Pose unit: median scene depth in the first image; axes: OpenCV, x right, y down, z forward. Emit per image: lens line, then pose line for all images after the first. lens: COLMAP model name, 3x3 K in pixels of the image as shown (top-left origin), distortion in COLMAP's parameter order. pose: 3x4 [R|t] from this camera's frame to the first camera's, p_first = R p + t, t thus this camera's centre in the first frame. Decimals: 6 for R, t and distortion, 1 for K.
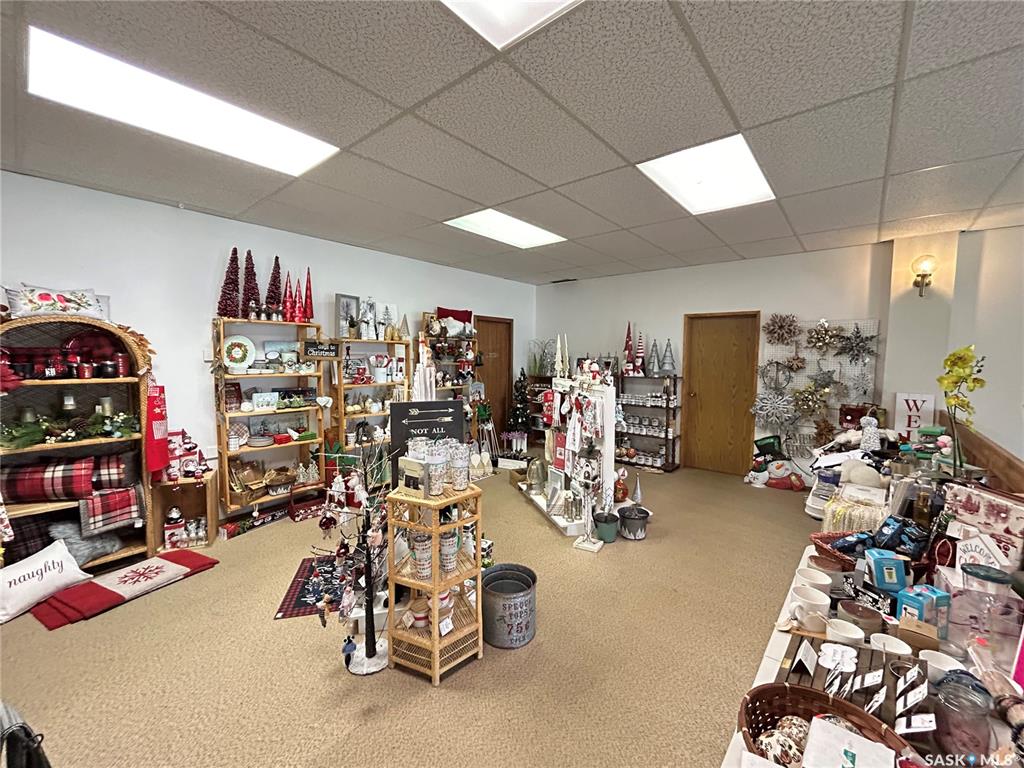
lens RADIAL K [[414.3, 0, 514.1], [0, 414.3, 383.3], [0, 0, 1]] dist [0.000467, -0.000156]
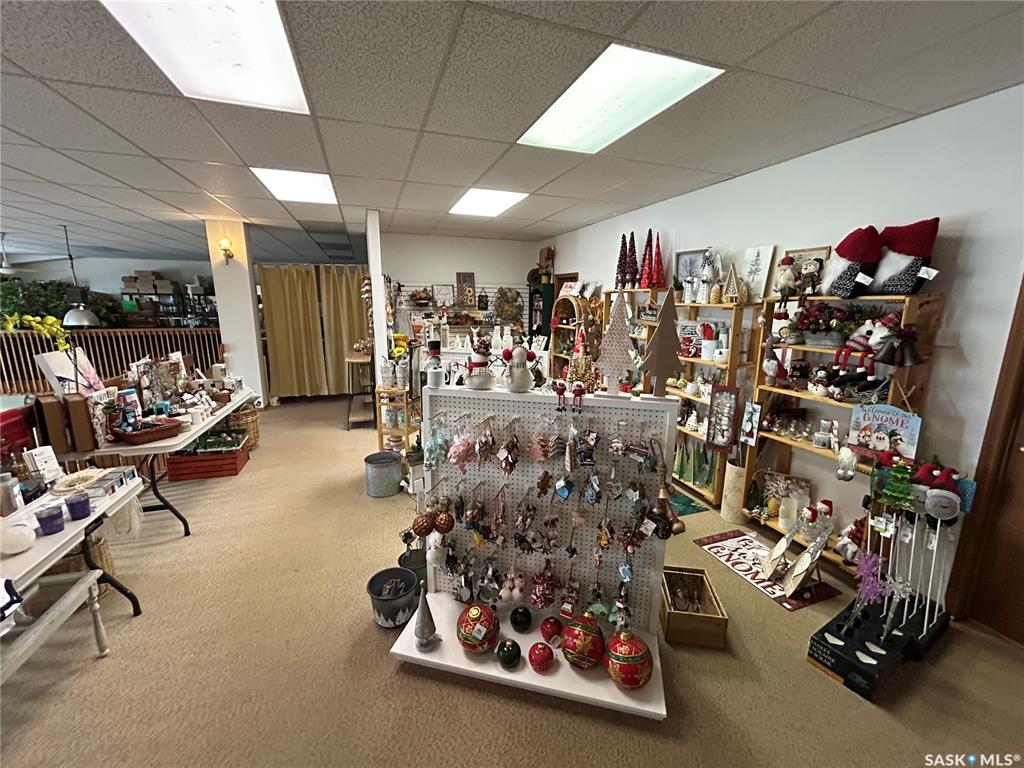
lens RADIAL K [[414.3, 0, 514.1], [0, 414.3, 383.3], [0, 0, 1]] dist [0.000467, -0.000156]
pose [[-0.513036, 0.159897, -0.843343, 0.827965], [-0.071353, 0.971152, 0.227536, -0.173138], [0.855396, 0.176909, -0.486827, 1.723864]]
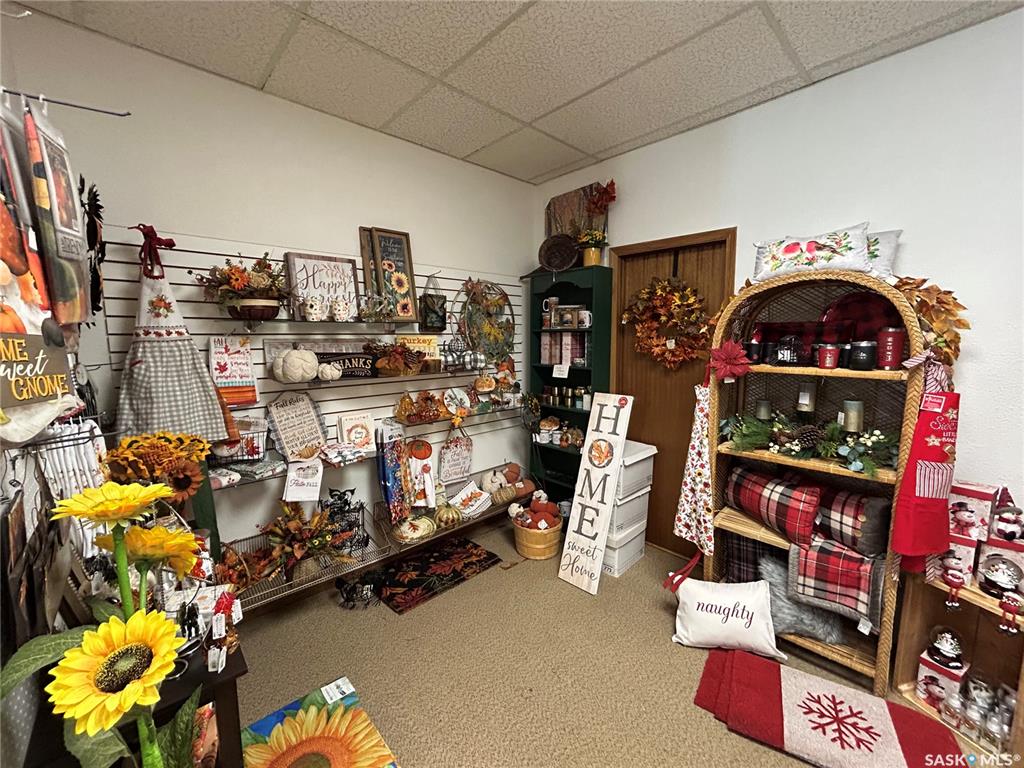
lens RADIAL K [[414.3, 0, 514.1], [0, 414.3, 383.3], [0, 0, 1]] dist [0.000467, -0.000156]
pose [[-0.126315, 0.108259, -0.986065, -0.322617], [-0.064965, 0.990990, 0.117121, -0.030325], [0.989861, 0.078854, -0.118144, 0.572602]]
